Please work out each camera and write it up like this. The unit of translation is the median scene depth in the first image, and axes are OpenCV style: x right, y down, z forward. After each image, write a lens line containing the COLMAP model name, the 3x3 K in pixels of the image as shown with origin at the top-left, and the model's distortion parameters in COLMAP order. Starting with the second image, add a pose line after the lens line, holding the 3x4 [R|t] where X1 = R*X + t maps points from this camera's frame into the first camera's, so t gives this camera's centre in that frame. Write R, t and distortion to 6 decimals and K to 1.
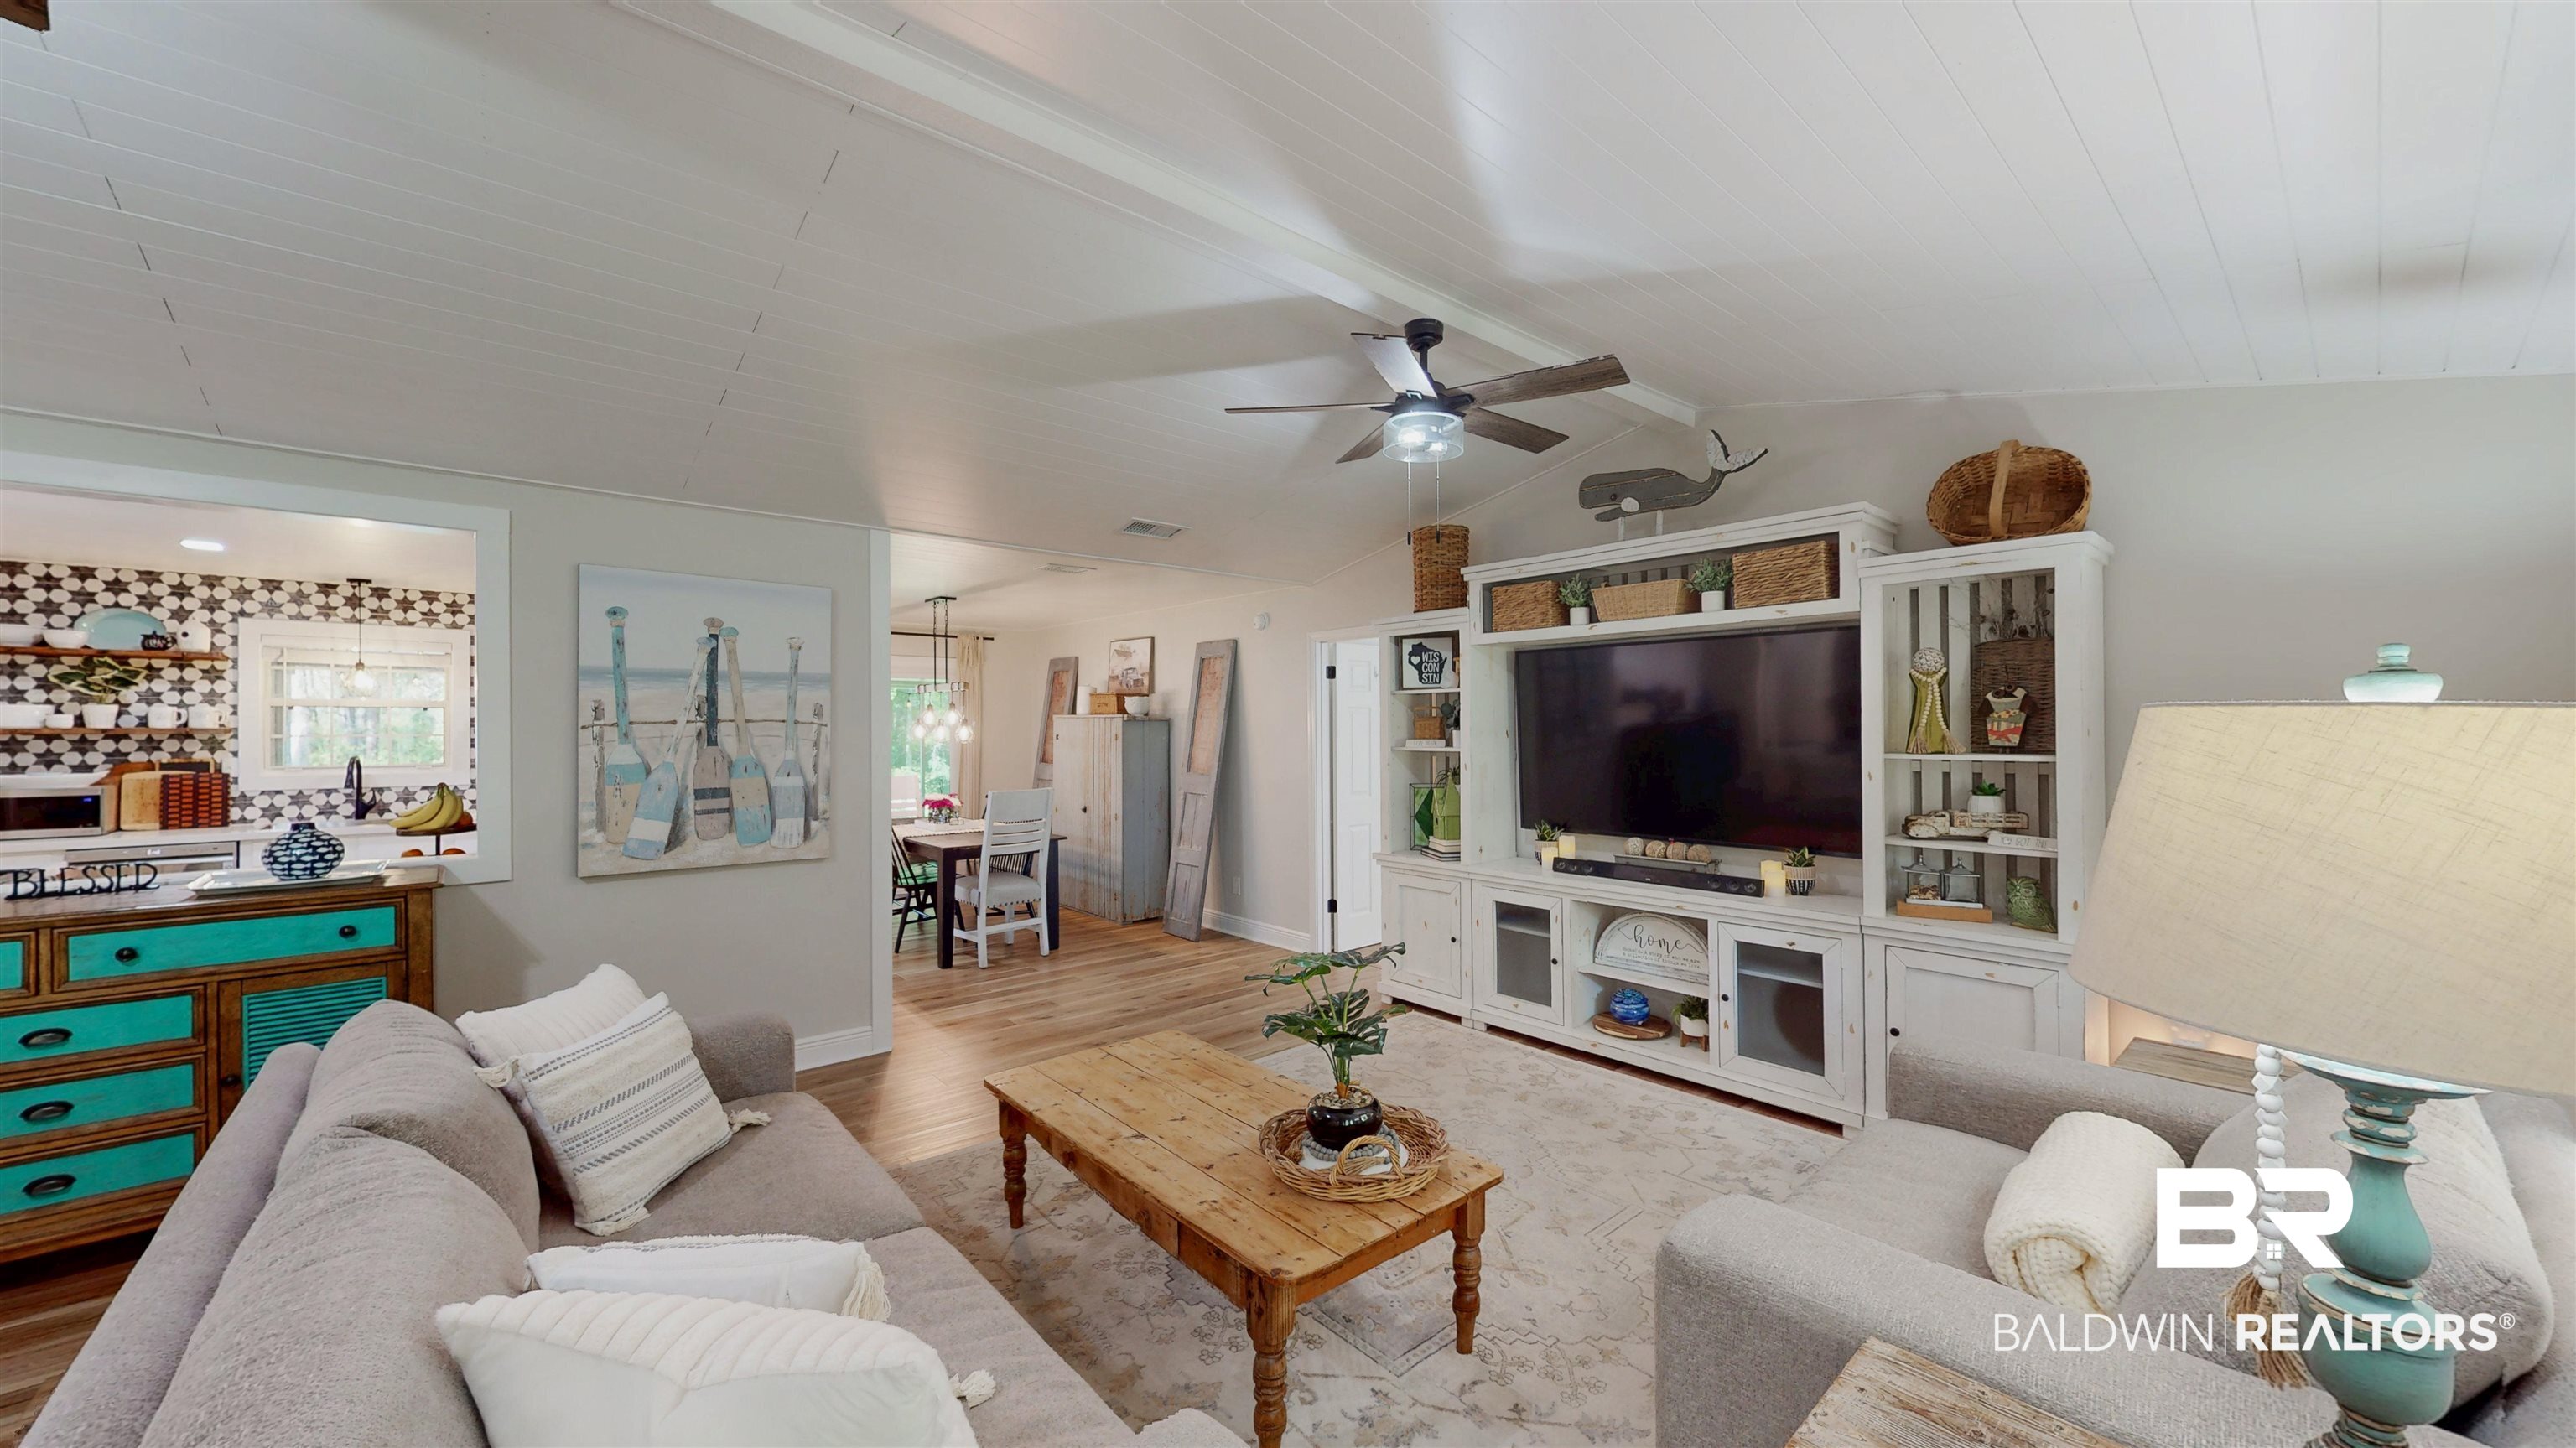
lens RADIAL K [[943.7, 0, 1288.3], [0, 943.7, 727.8], [0, 0, 1]] dist [-0.000461, 0.000078]
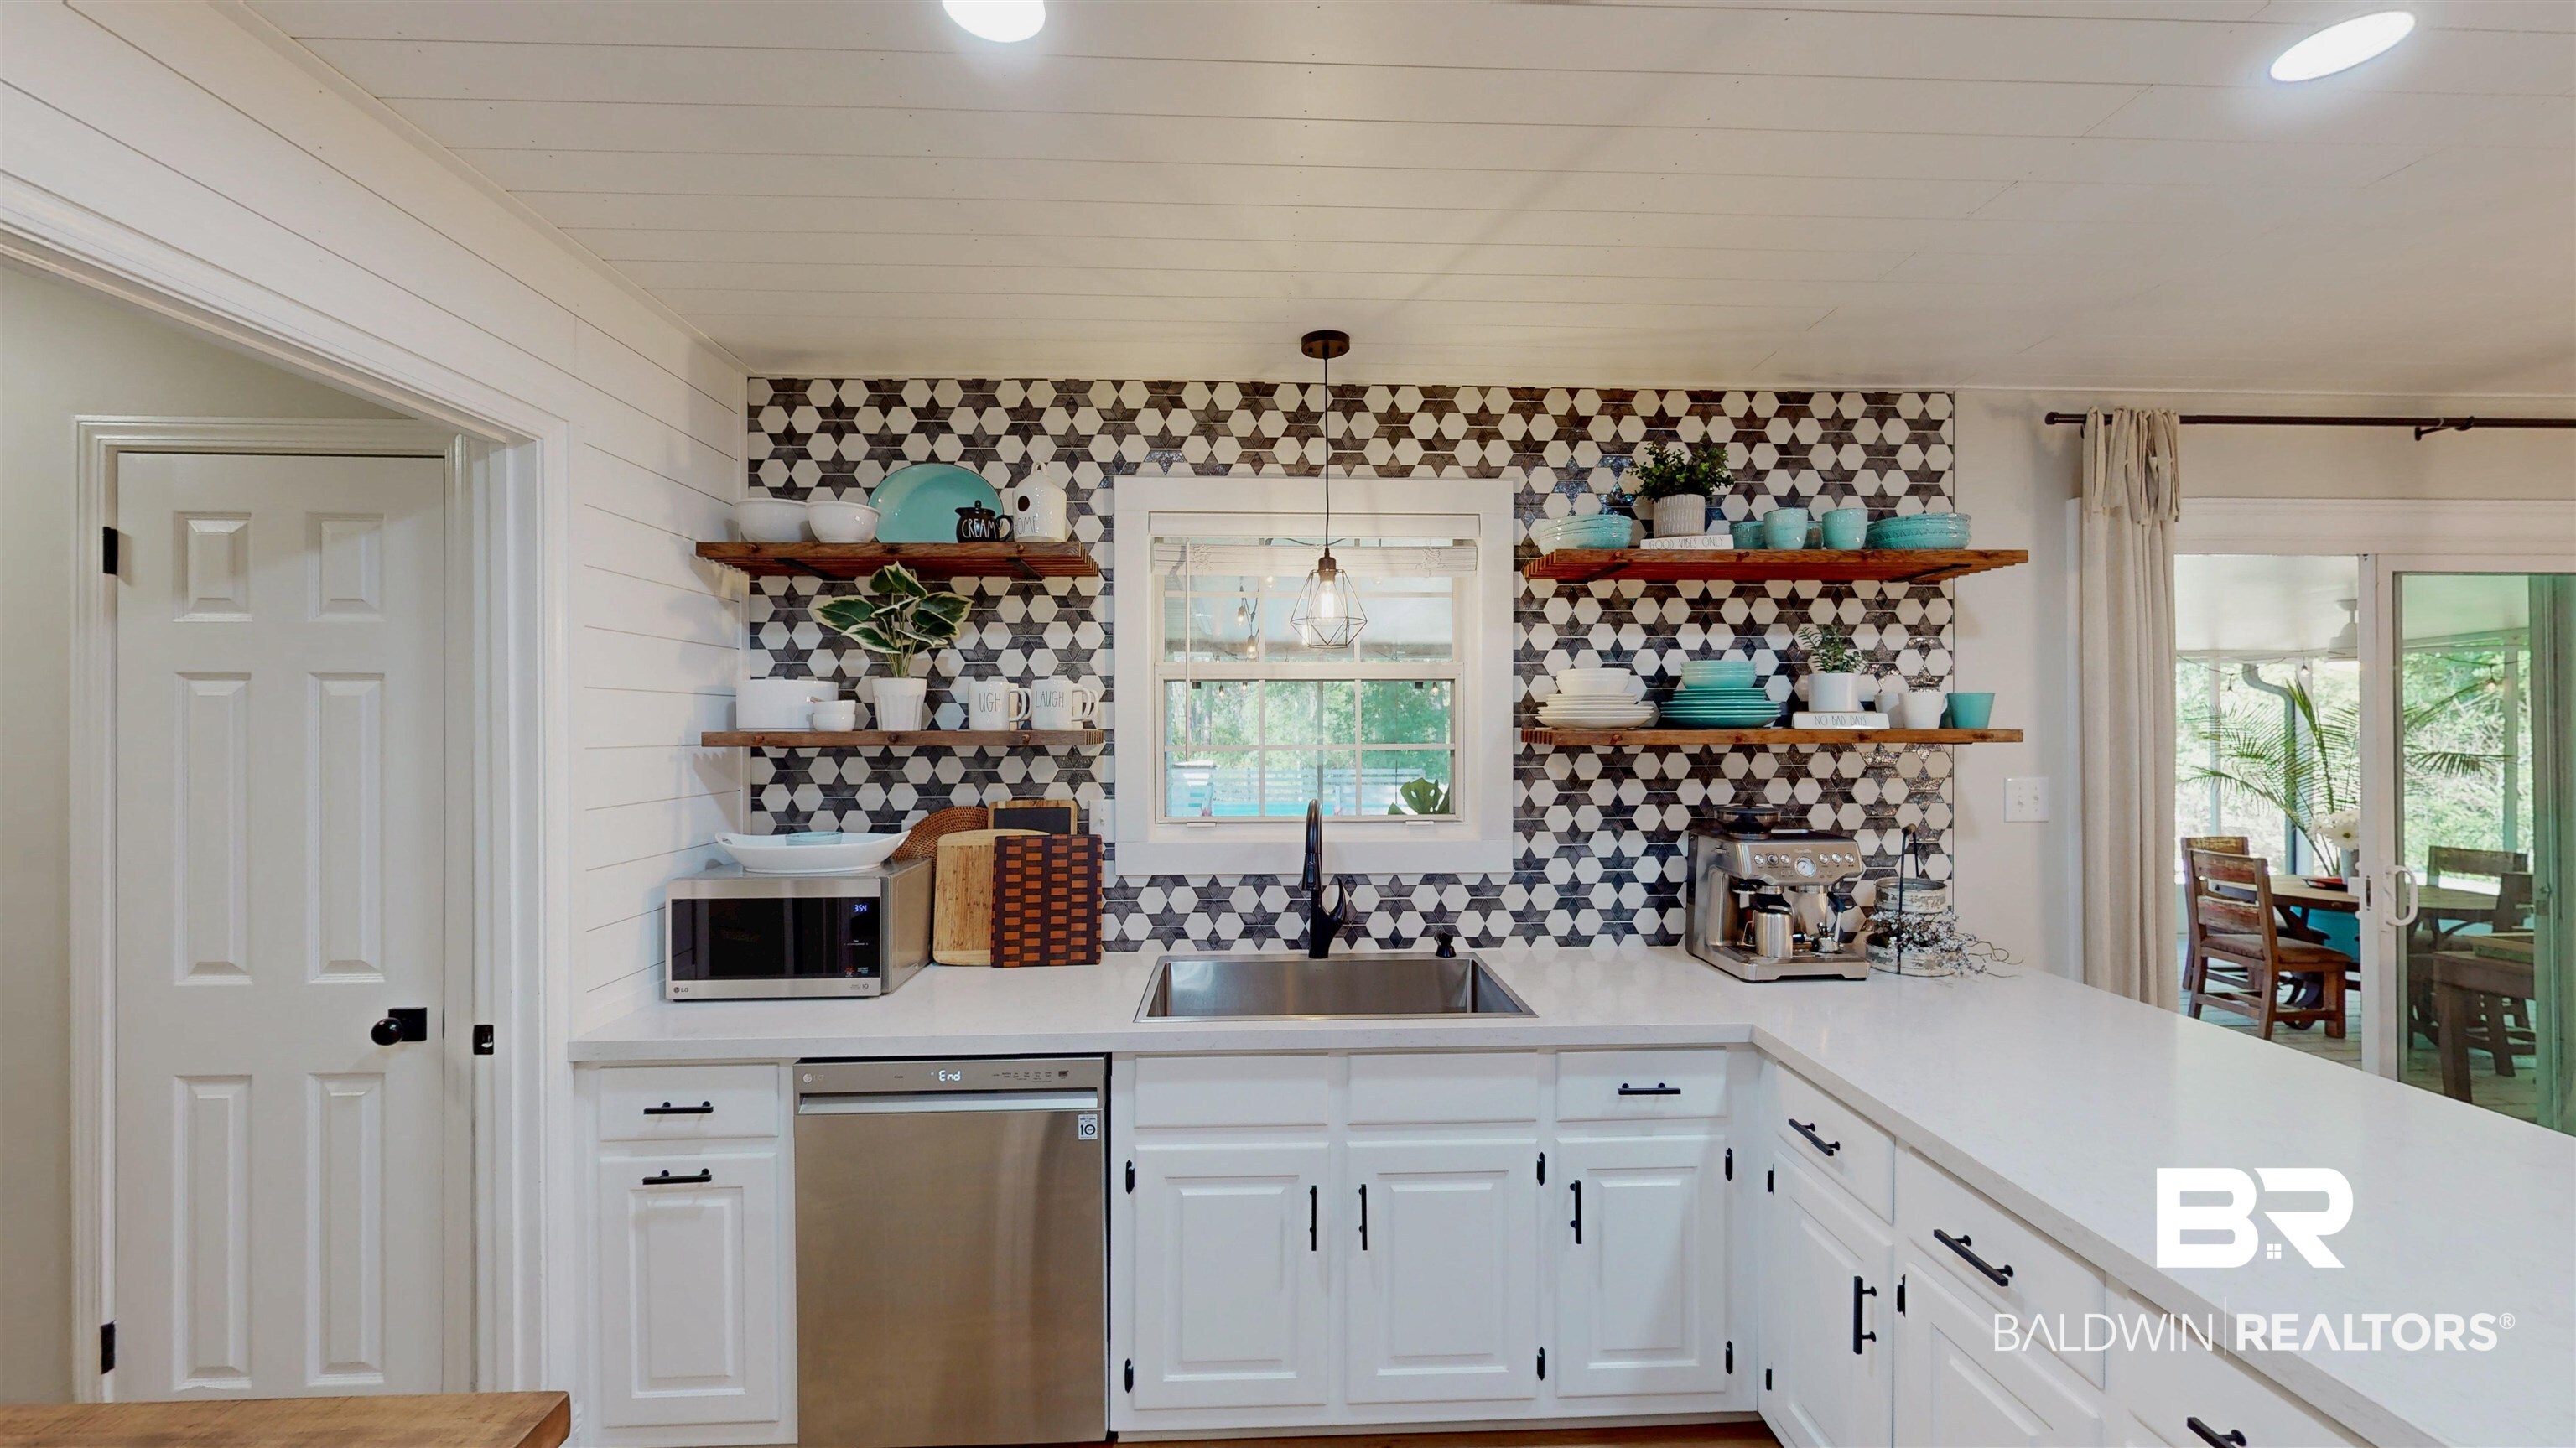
lens RADIAL K [[943.7, 0, 1288.3], [0, 943.7, 727.8], [0, 0, 1]] dist [-0.000461, 0.000078]
pose [[0.777721, 0.000169, -0.628609, -0.956241], [0.002177, 0.999993, 0.002963, -0.002591], [0.628606, -0.003673, 0.777716, 0.876090]]
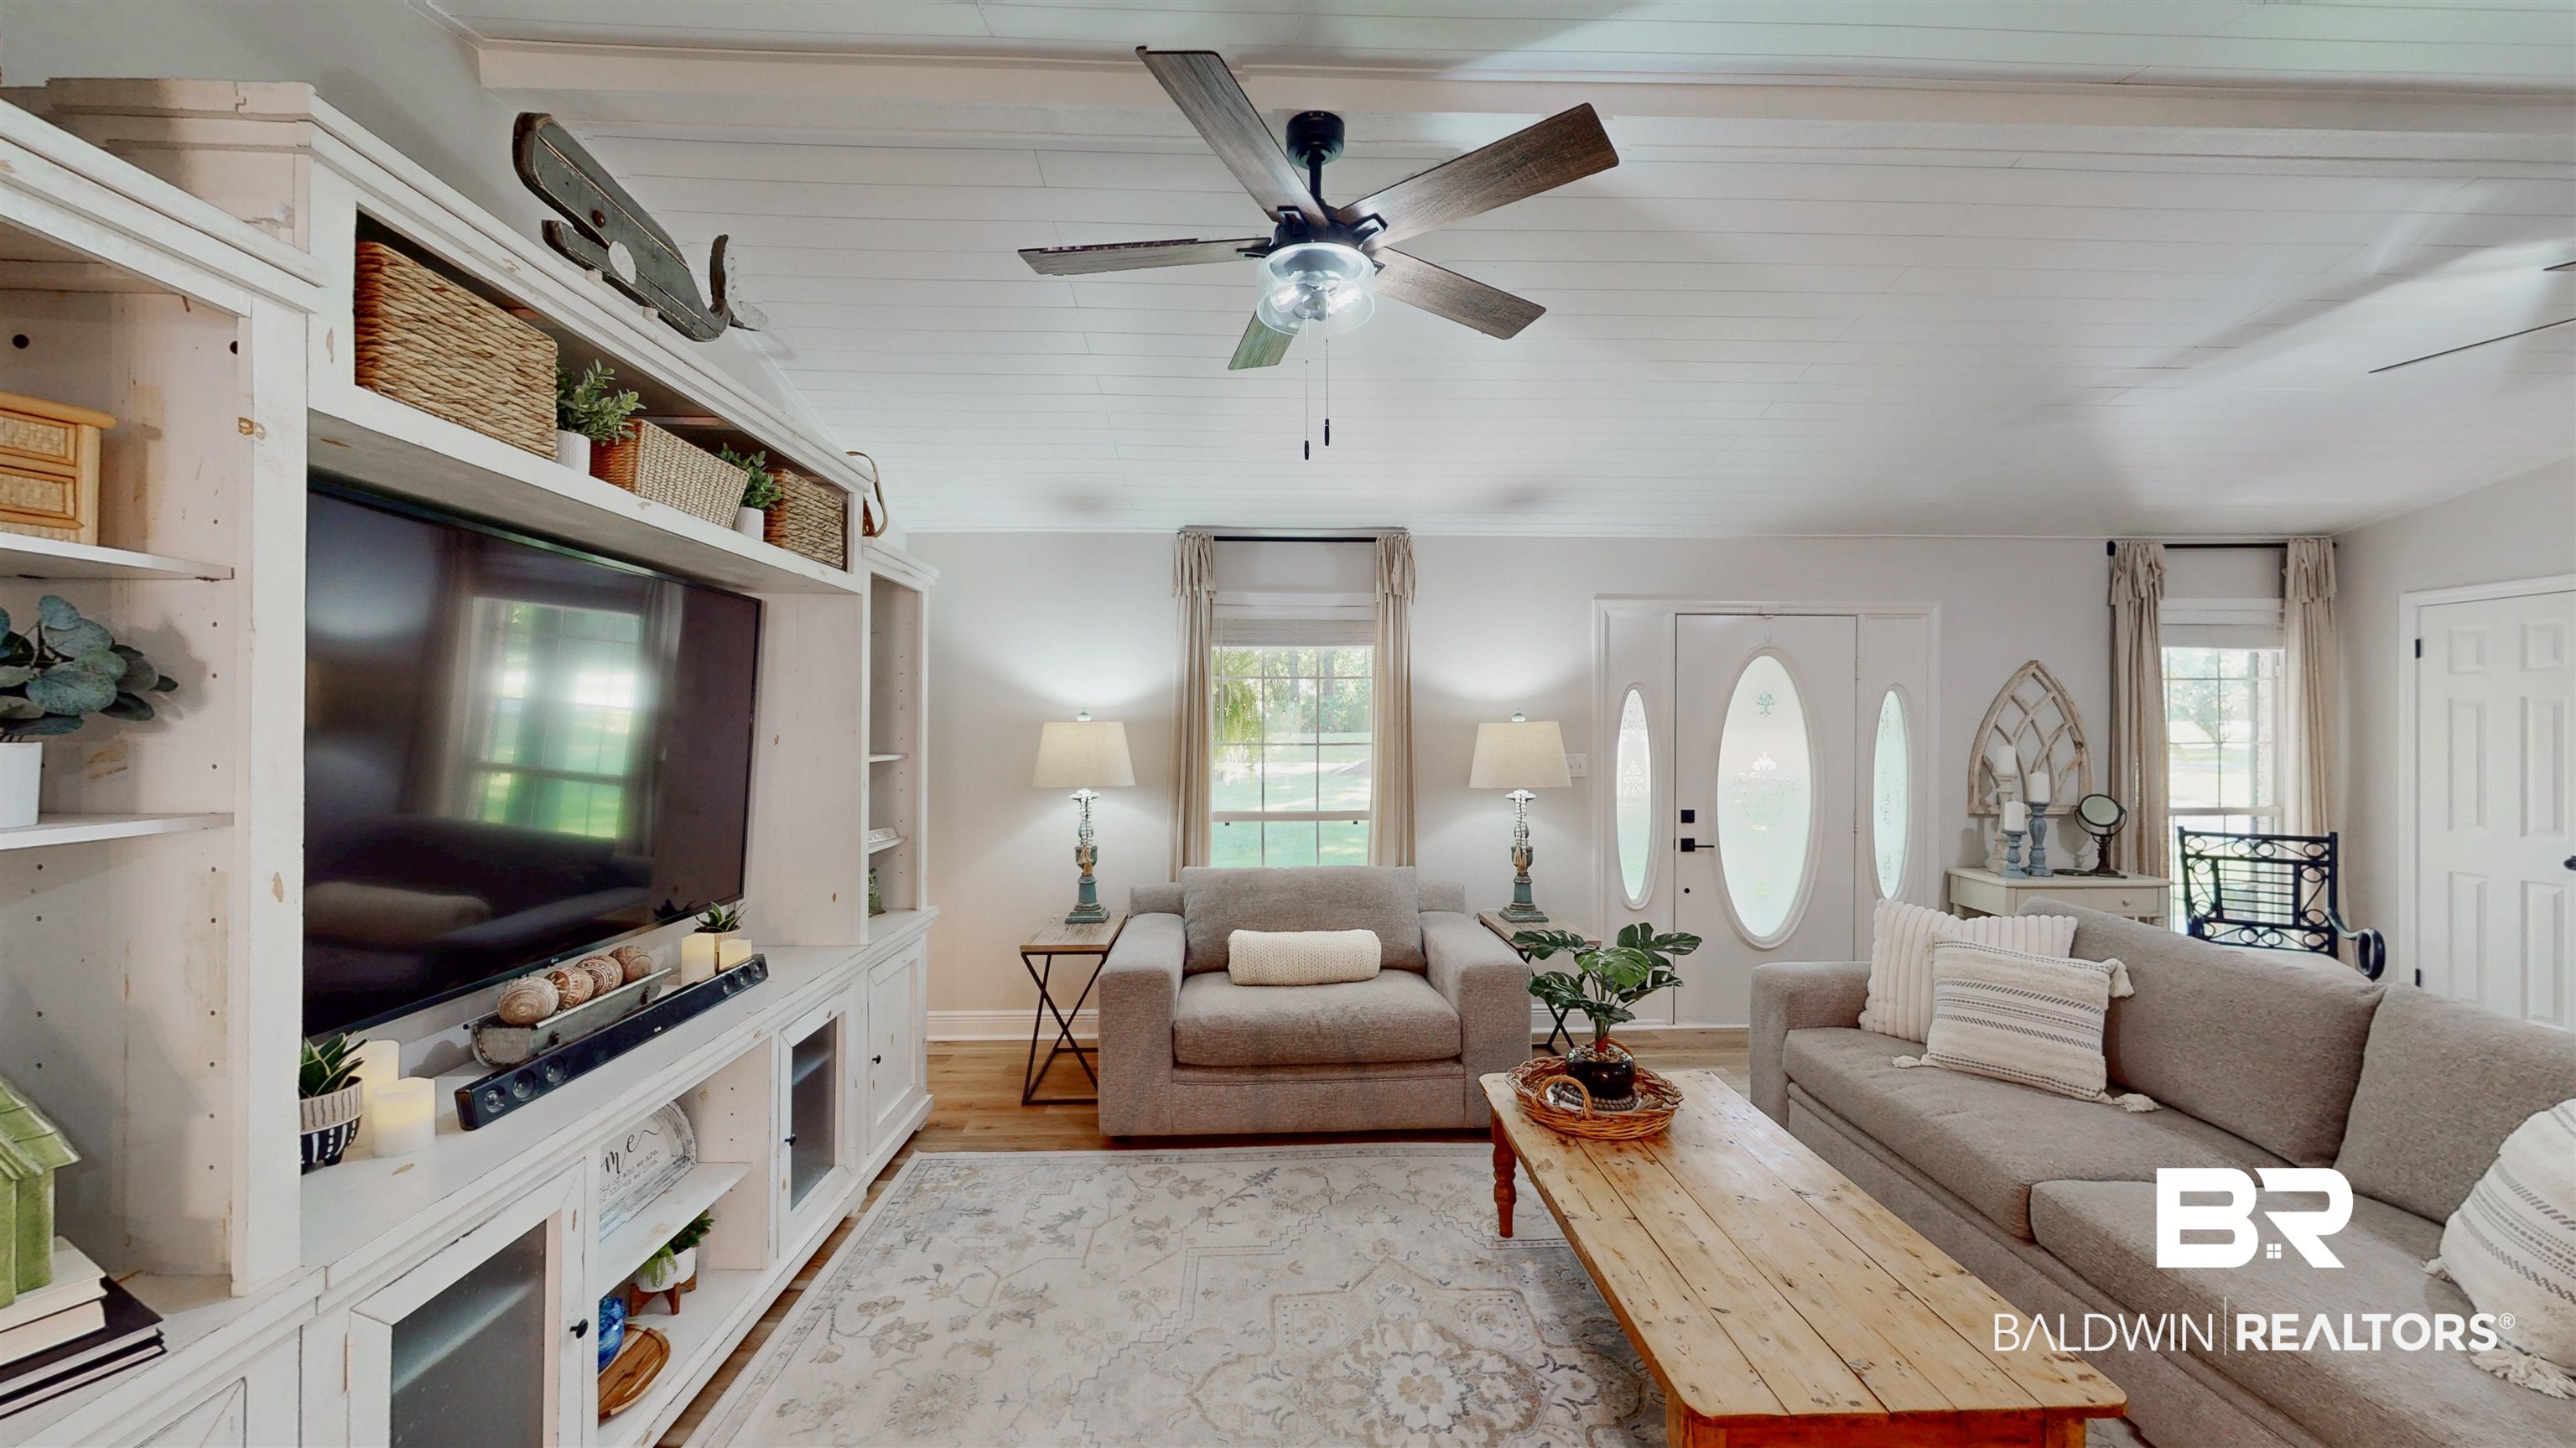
lens RADIAL K [[944.5, 0, 1287.7], [0, 944.5, 727.6], [0, 0, 1]] dist [-0.000318, 0.000071]
pose [[-0.779625, 0.003061, 0.626239, -0.174541], [0.003399, 0.999994, -0.000656, 0.000858], [-0.626237, 0.001617, -0.779631, 1.029987]]
